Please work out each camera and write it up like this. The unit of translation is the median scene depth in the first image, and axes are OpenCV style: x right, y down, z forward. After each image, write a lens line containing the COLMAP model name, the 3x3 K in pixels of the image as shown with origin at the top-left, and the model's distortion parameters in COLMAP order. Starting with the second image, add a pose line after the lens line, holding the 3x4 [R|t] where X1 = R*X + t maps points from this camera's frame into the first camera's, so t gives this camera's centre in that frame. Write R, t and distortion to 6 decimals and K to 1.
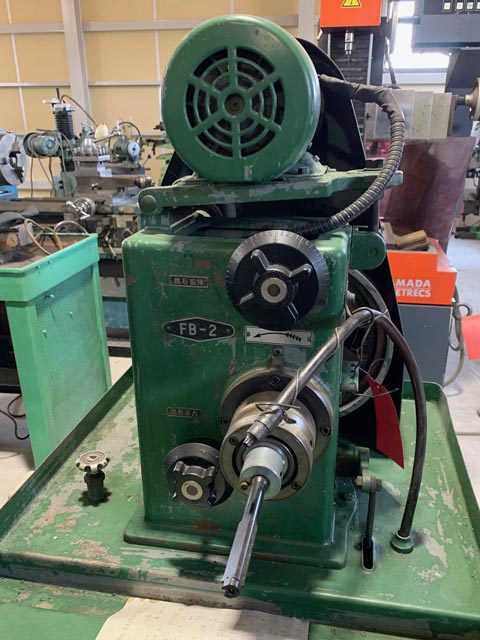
lens RADIAL K [[529.4, 0, 254.8], [0, 529.4, 317.0], [0, 0, 1]] dist [0.074463, -0.108510]
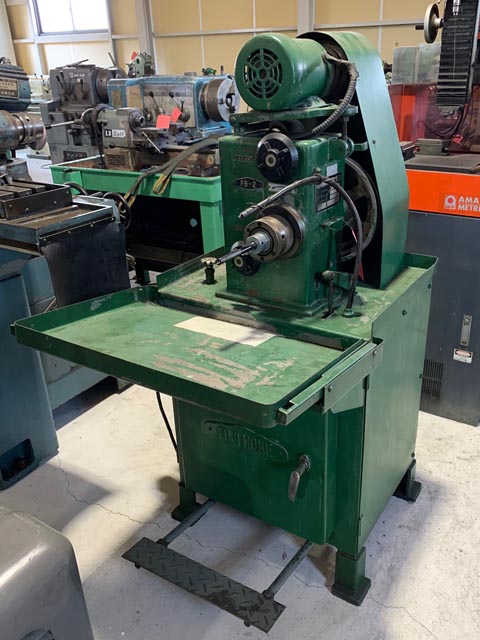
lens RADIAL K [[577.4, 0, 274.1], [0, 577.4, 320.2], [0, 0, 1]] dist [0.007155, -0.005266]
pose [[0.927789, 0.137247, -0.346945, 0.847115], [-0.110321, 0.989219, 0.096304, 0.323947], [0.356422, -0.051074, 0.932928, -1.100554]]
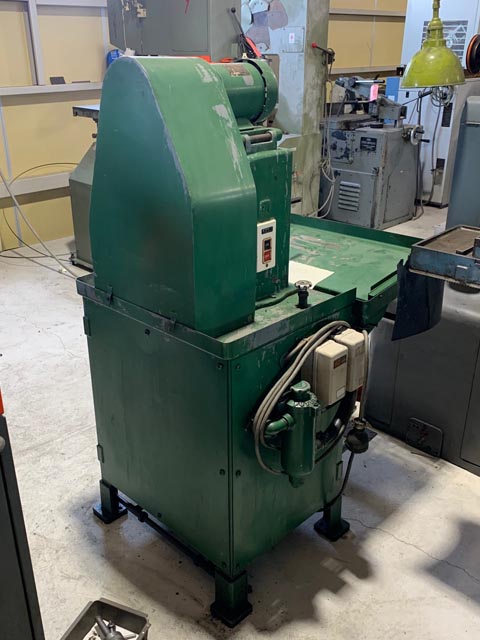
lens RADIAL K [[625.4, 0, 240.0], [0, 625.4, 320.0], [0, 0, 1]] dist [0.012784, 0.009006]
pose [[-0.816648, -0.222145, 0.532670, -1.665842], [0.206652, 0.749207, 0.629272, -1.328319], [-0.538870, 0.623971, -0.565932, 3.085871]]
